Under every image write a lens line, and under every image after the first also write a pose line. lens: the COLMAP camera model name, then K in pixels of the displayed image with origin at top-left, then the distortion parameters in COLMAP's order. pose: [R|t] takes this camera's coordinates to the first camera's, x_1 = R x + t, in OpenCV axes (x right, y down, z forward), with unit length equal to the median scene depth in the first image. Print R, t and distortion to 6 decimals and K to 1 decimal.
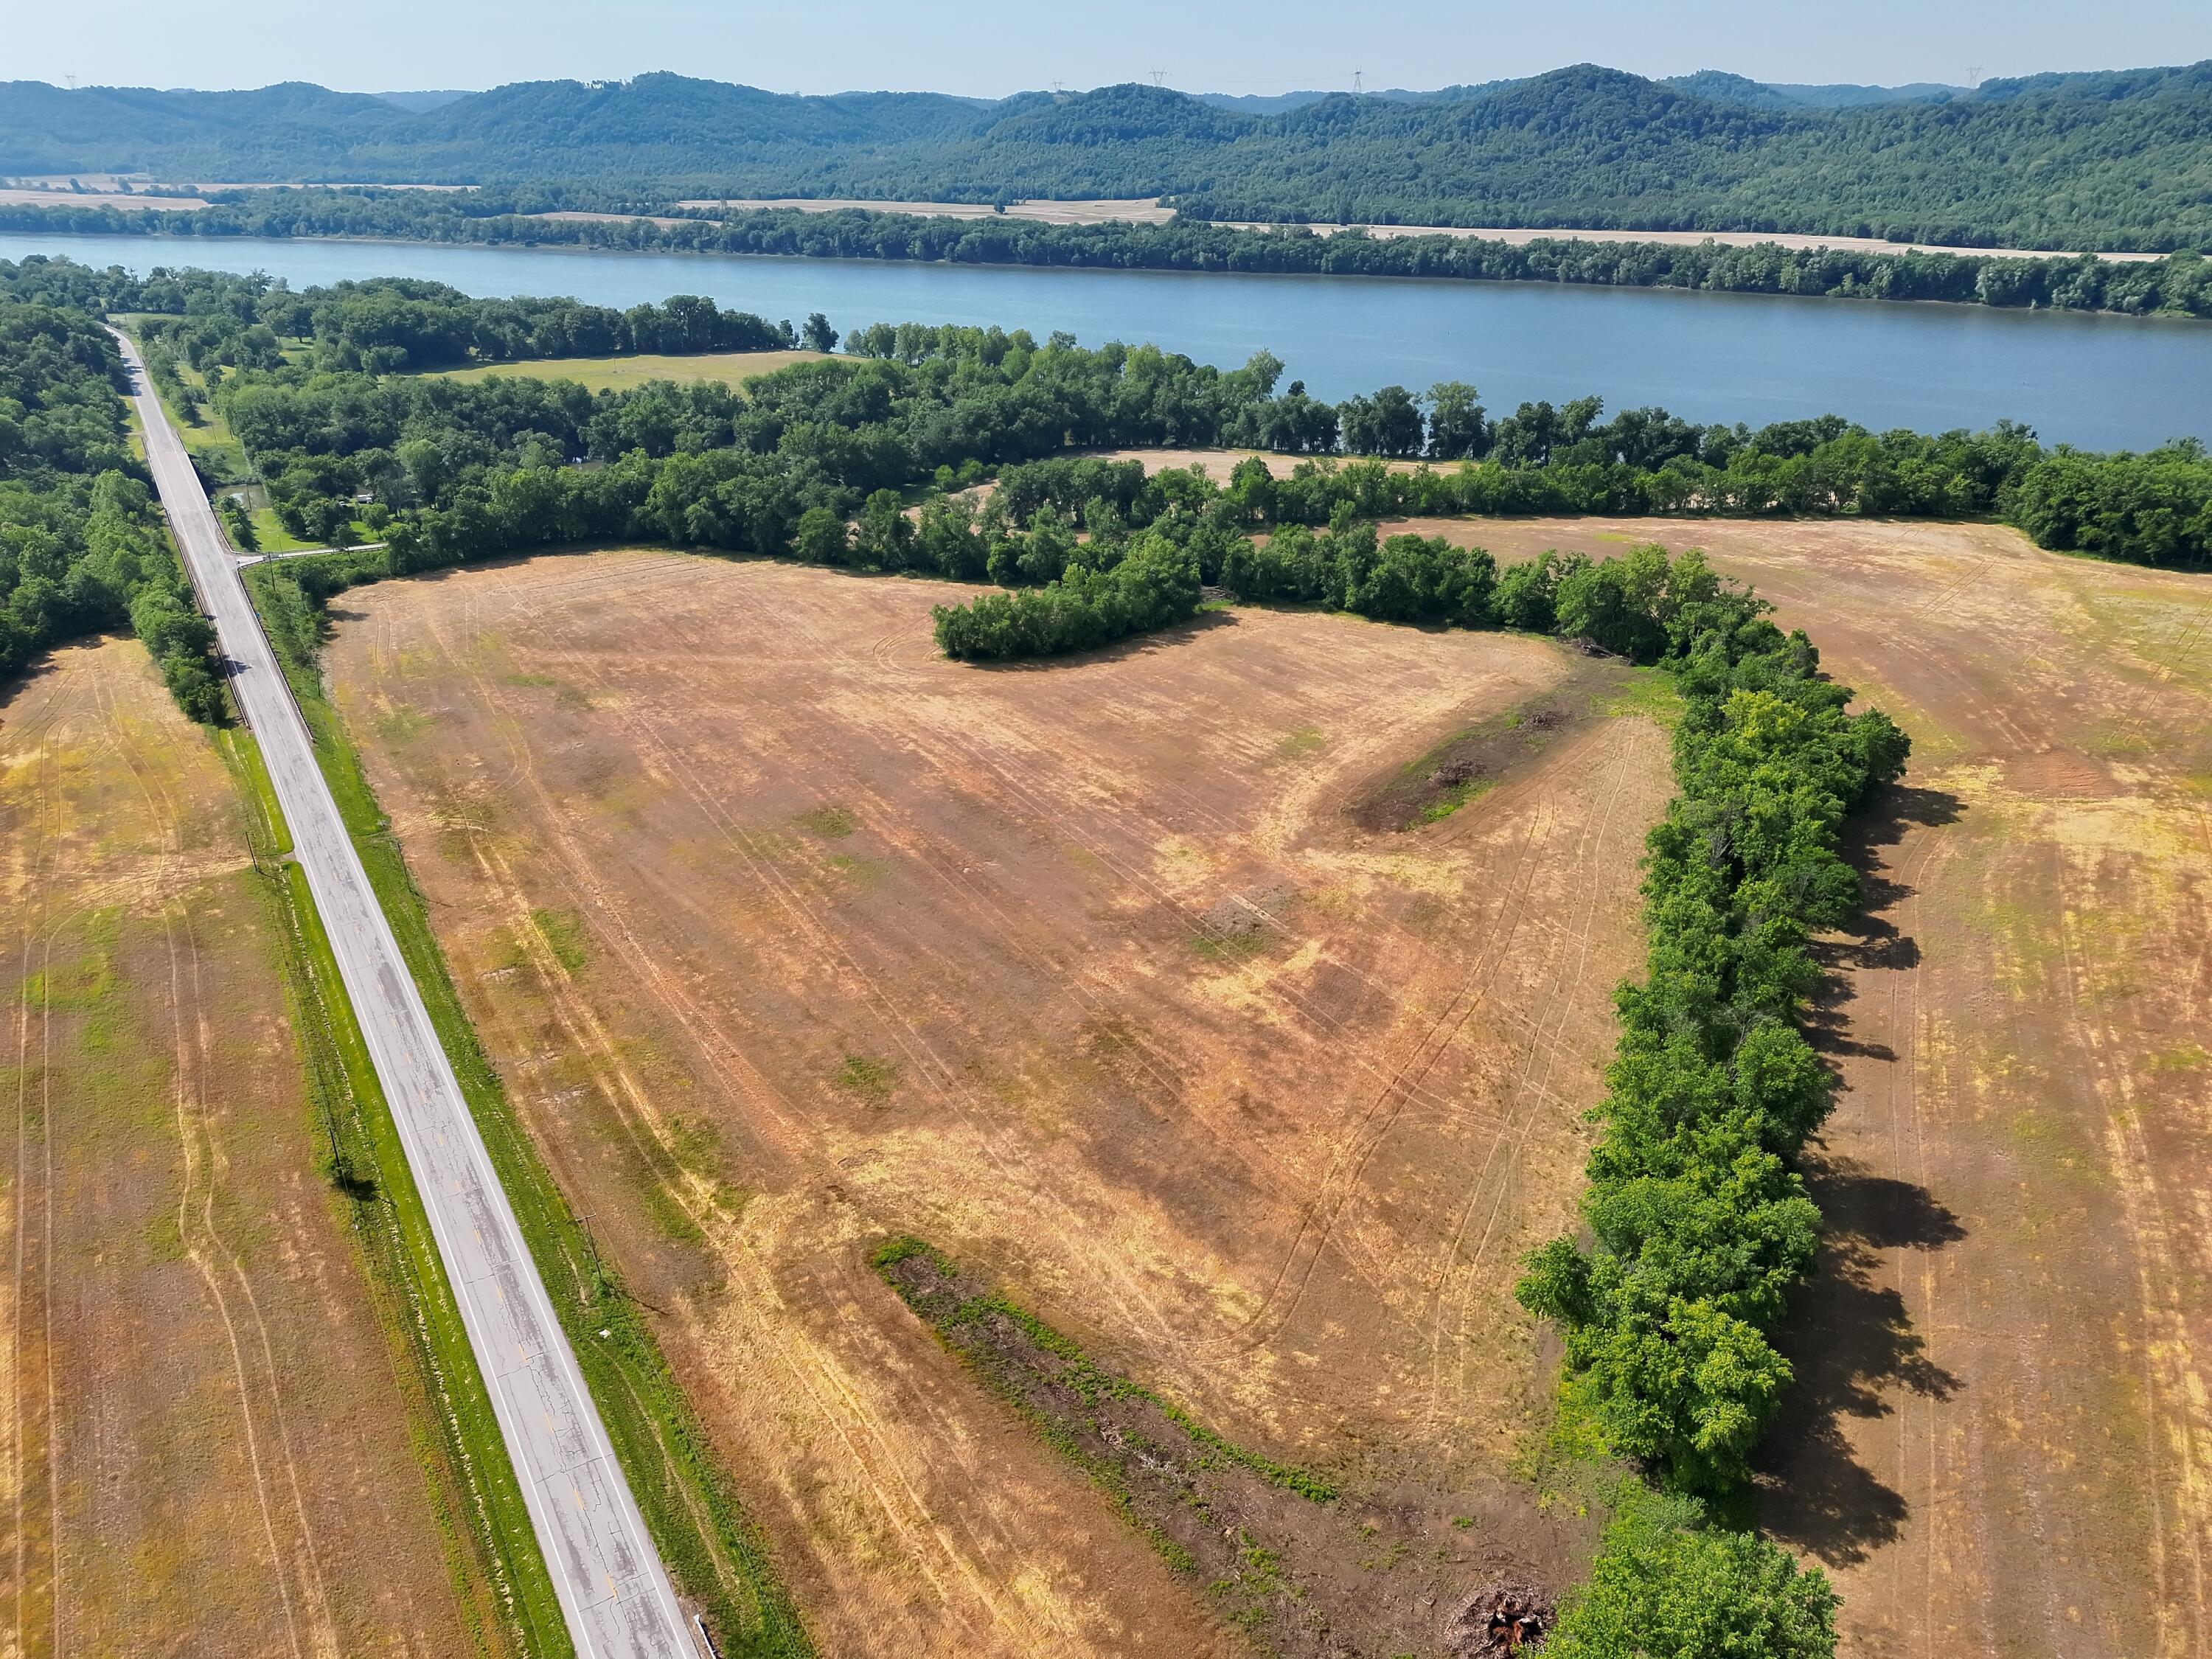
lens RADIAL K [[1541.2, 0, 1107.0], [0, 1541.2, 840.9], [0, 0, 1]] dist [0.070664, -0.059232]
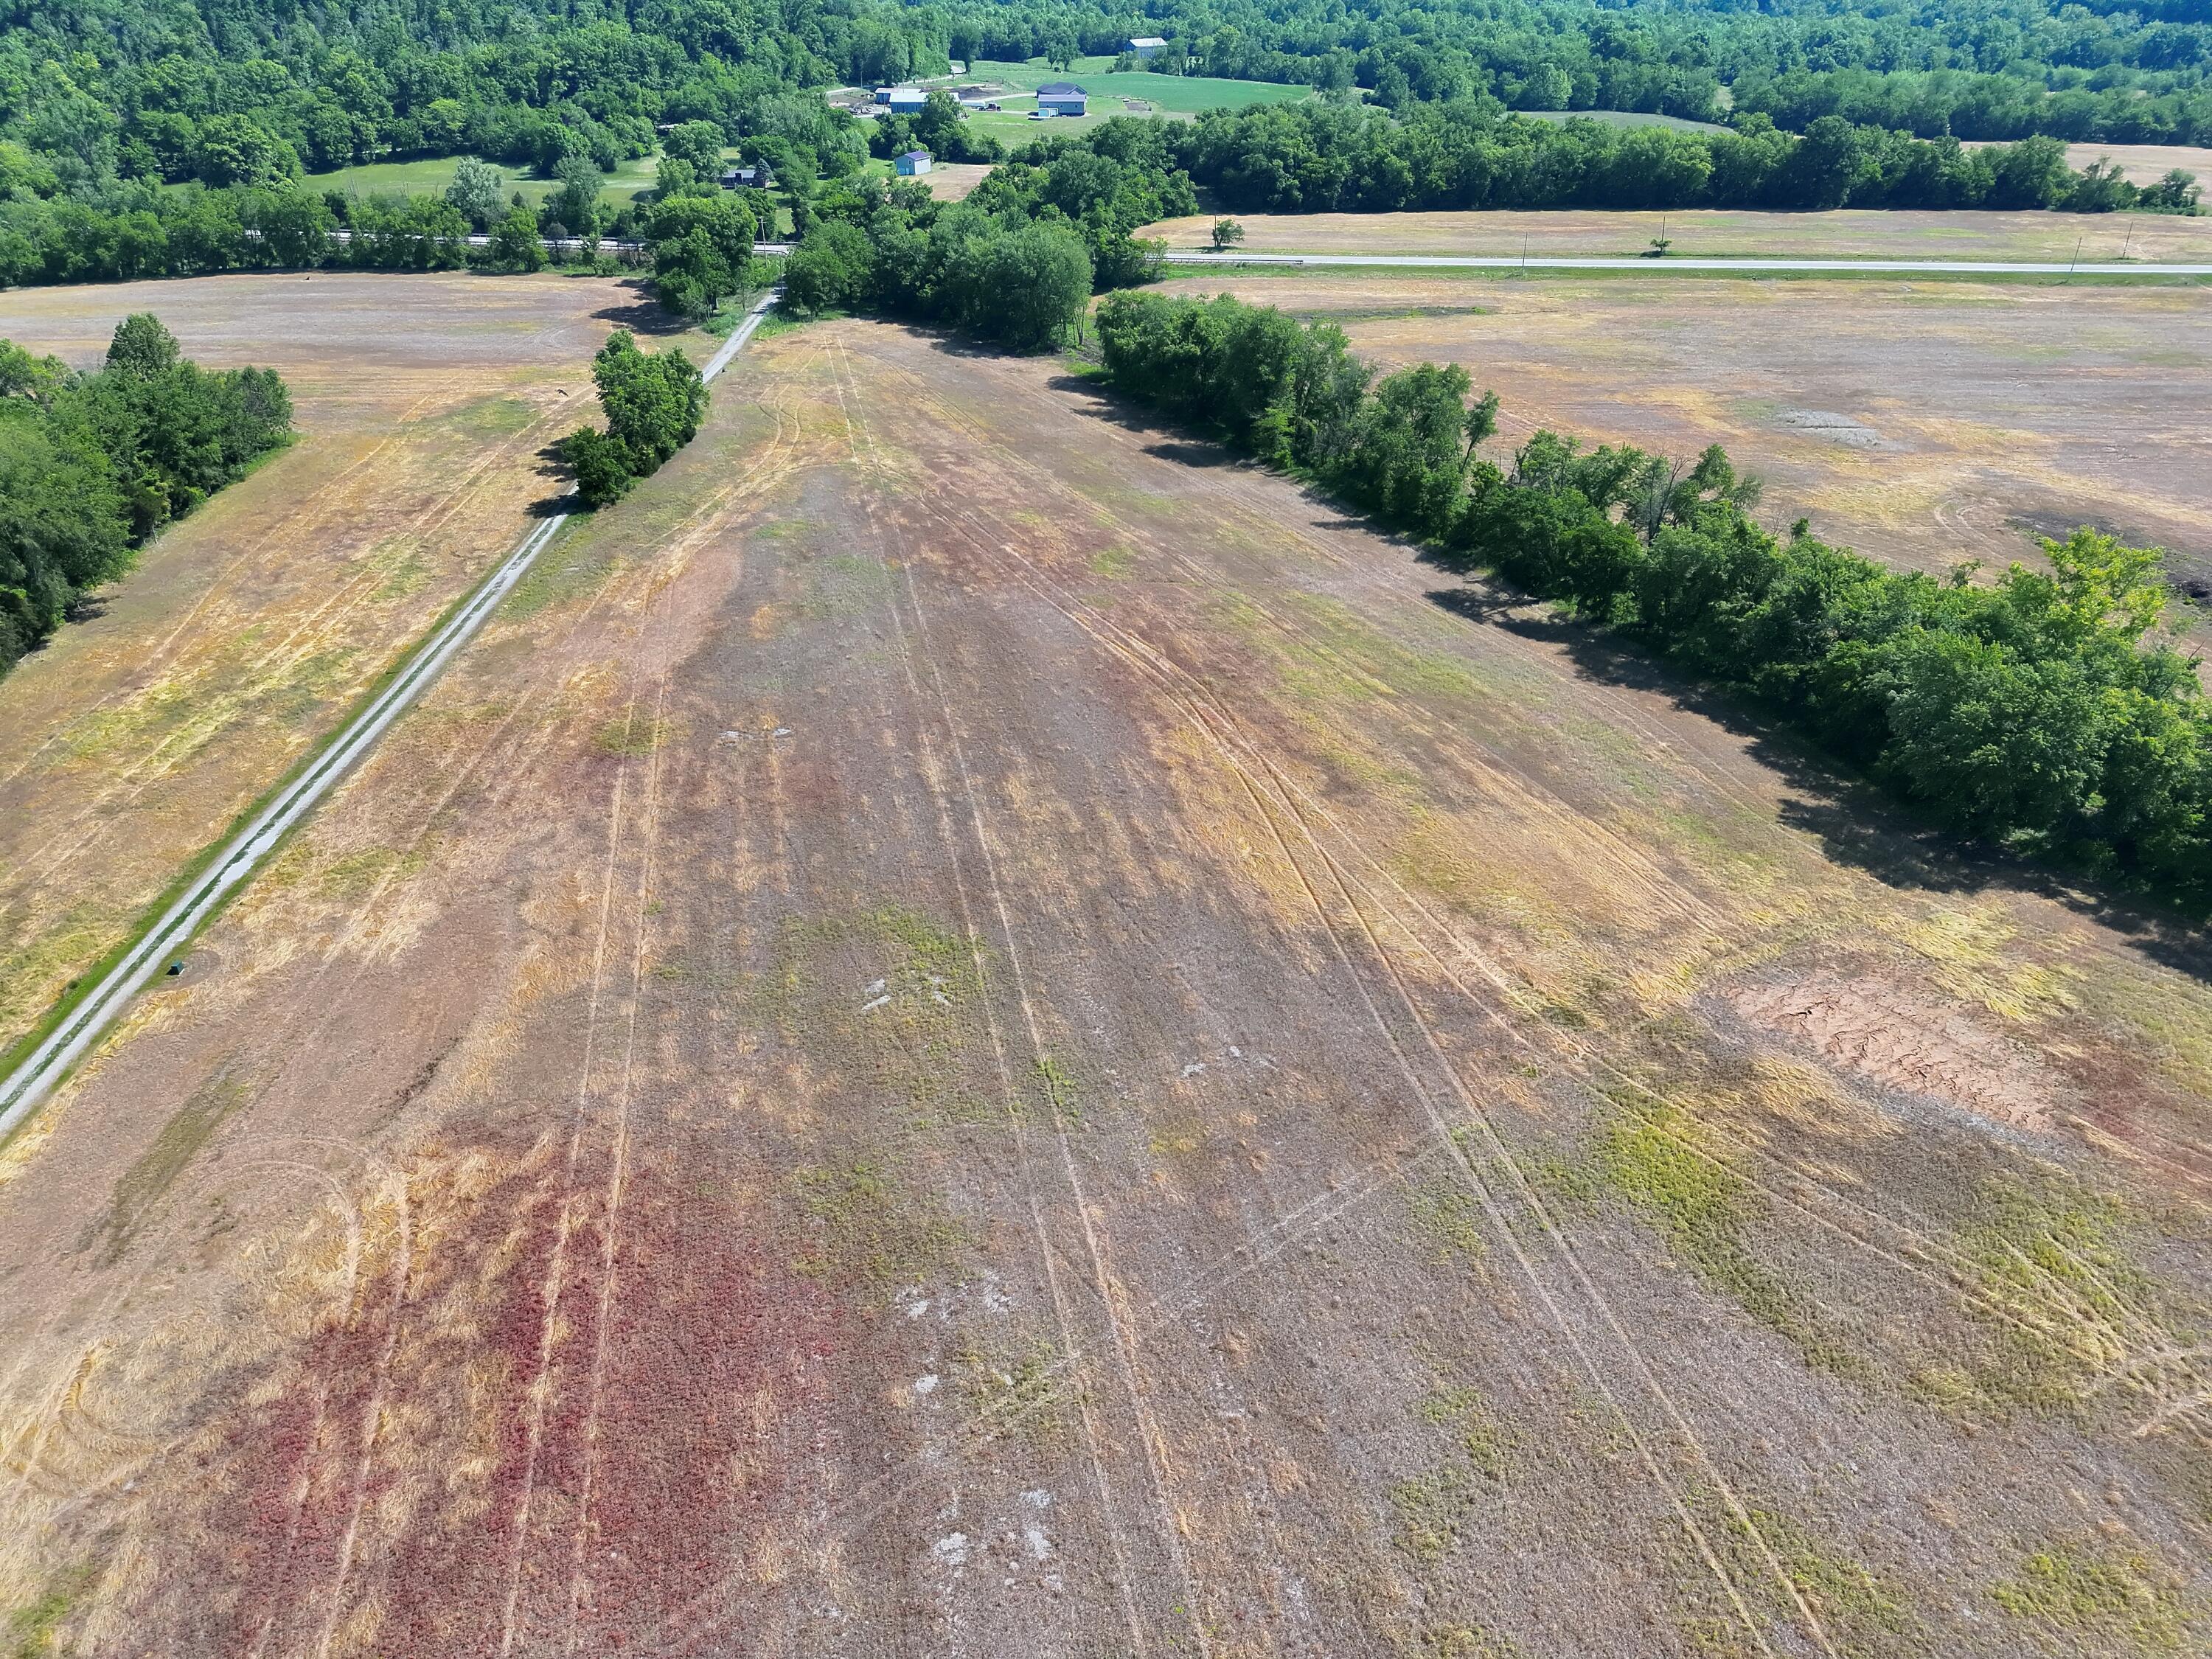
lens RADIAL K [[1553.0, 0, 1106.0], [0, 1553.0, 829.5], [0, 0, 1]] dist [0.061786, -0.050551]
pose [[-0.624806, 0.393269, -0.674505, 0.622800], [-0.326098, 0.653492, 0.683088, -0.171527], [0.709421, 0.646752, -0.280061, 0.621237]]
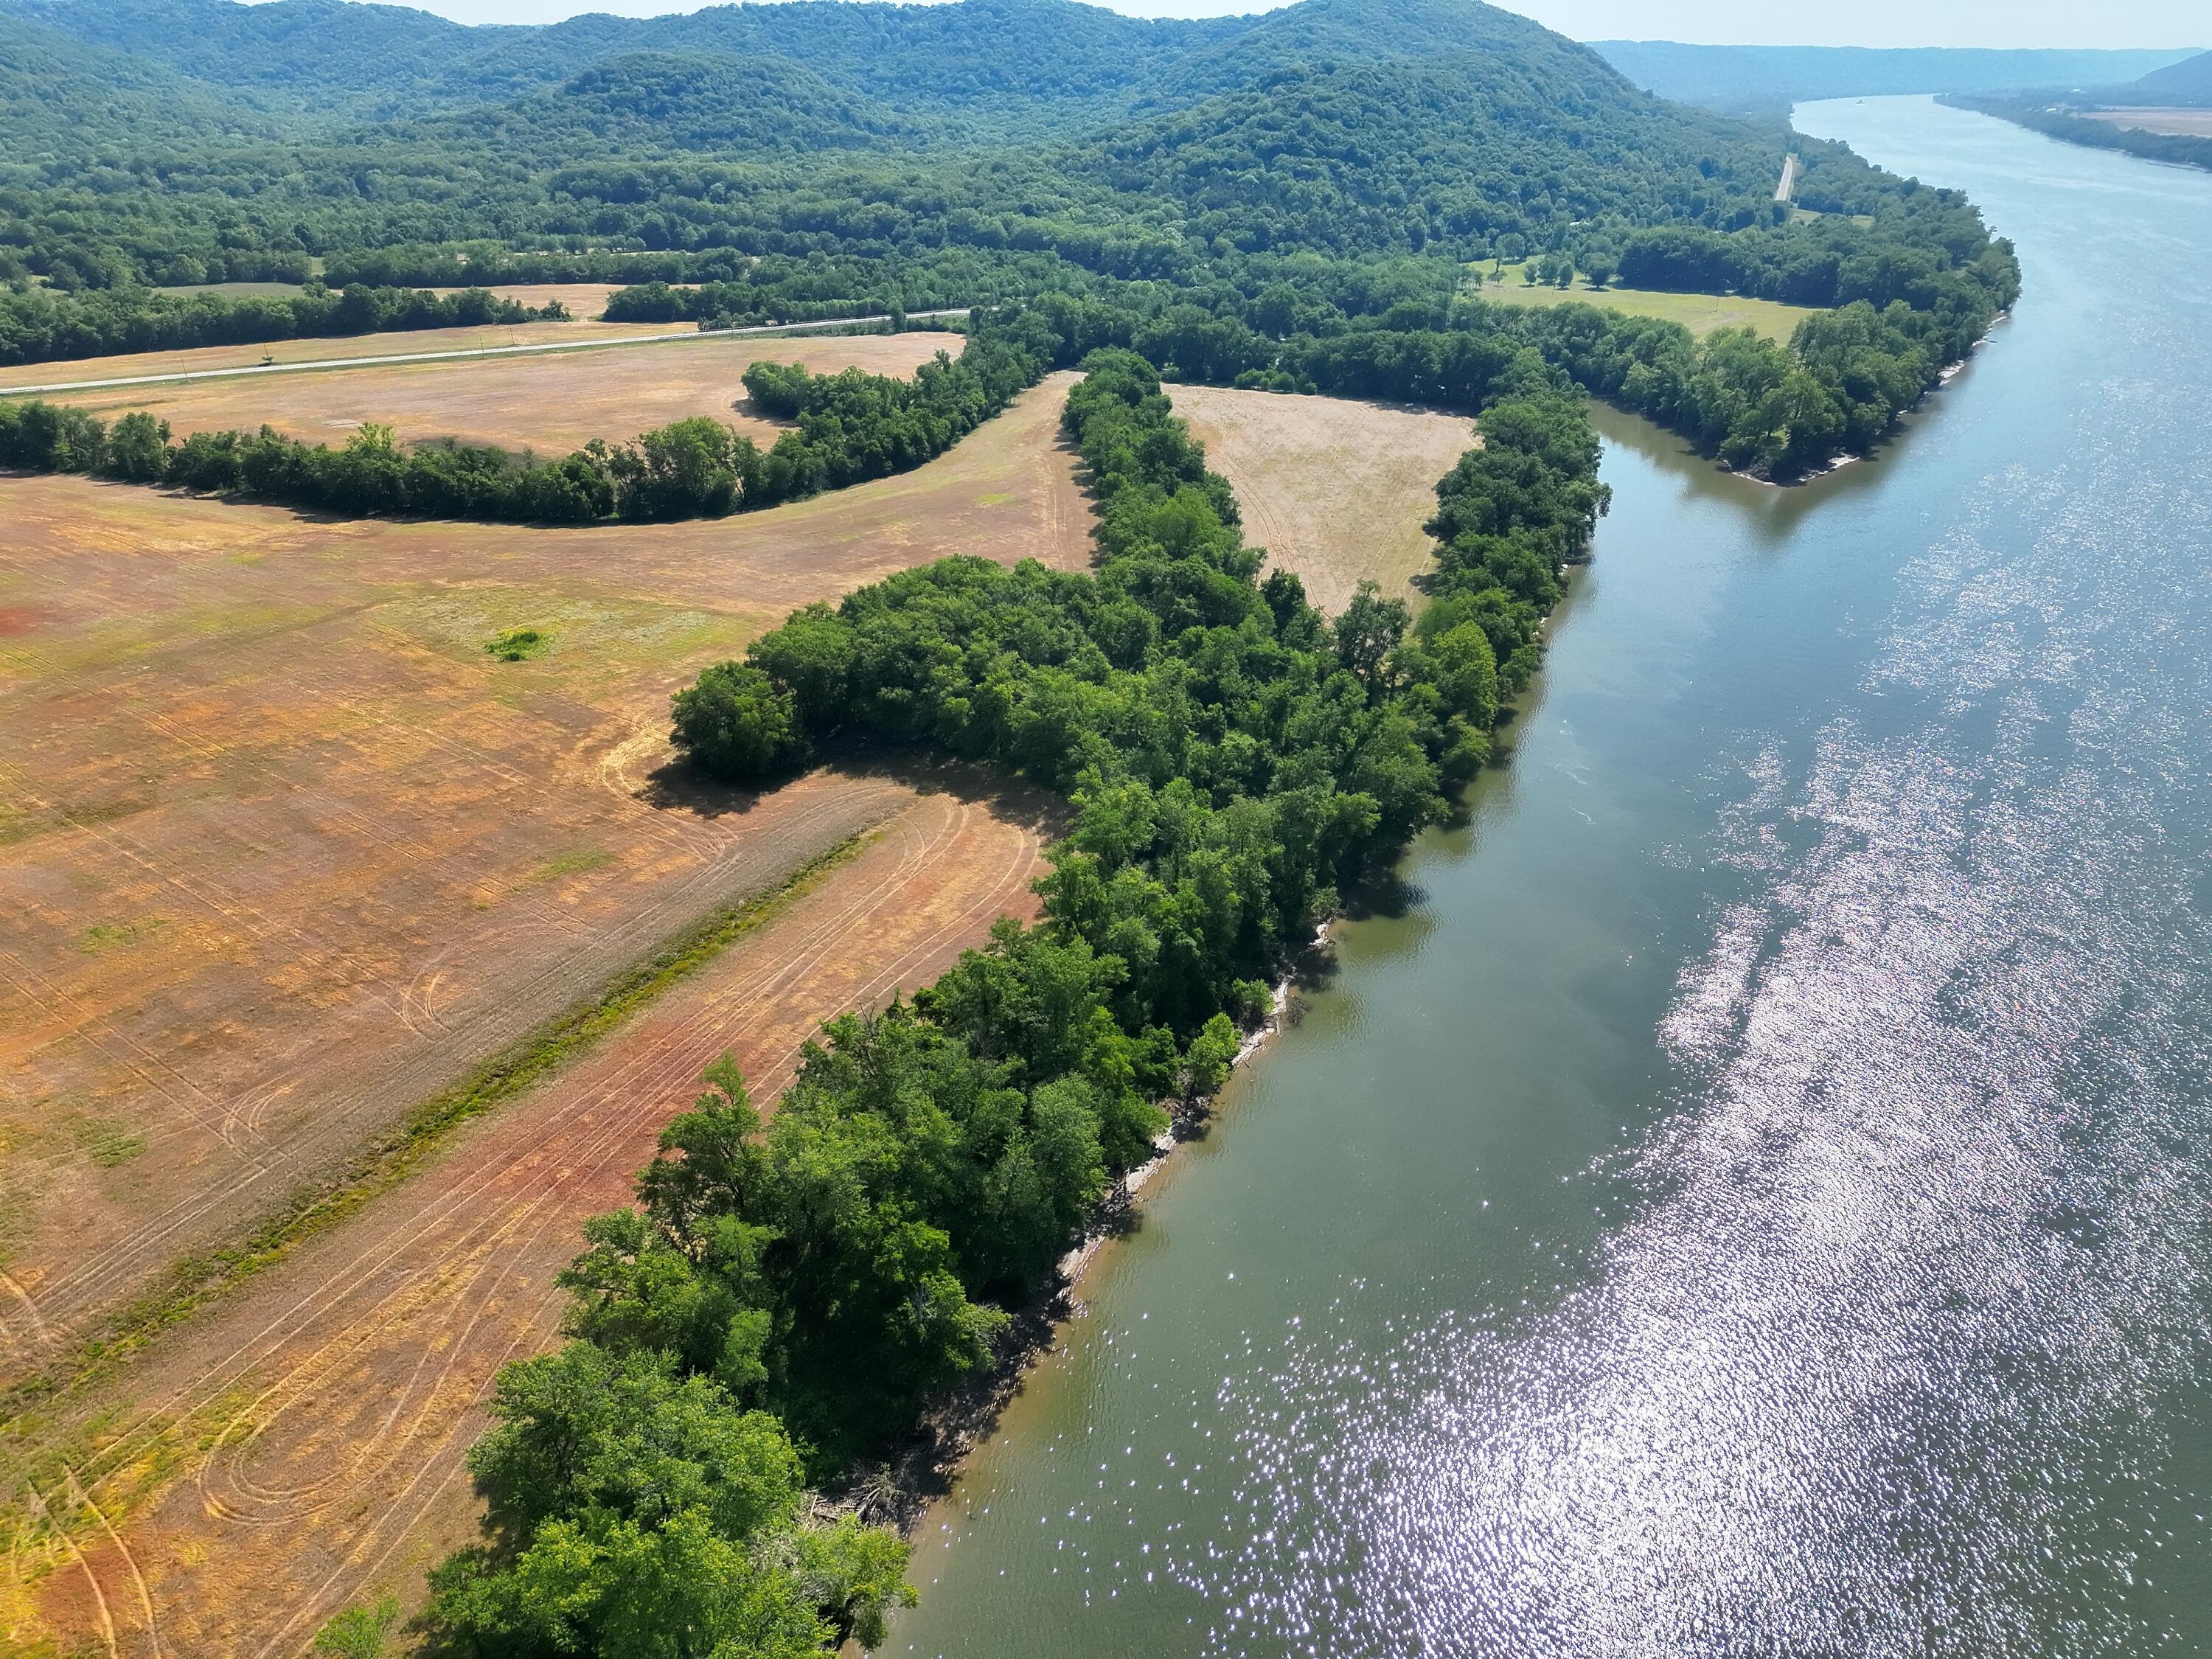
lens RADIAL K [[1546.5, 0, 1108.0], [0, 1546.5, 824.4], [0, 0, 1]] dist [0.081579, -0.078310]
pose [[0.047668, 0.434282, -0.899515, 1.199154], [-0.422184, 0.824905, 0.375888, -0.385760], [0.905256, 0.361843, 0.222669, 0.882205]]
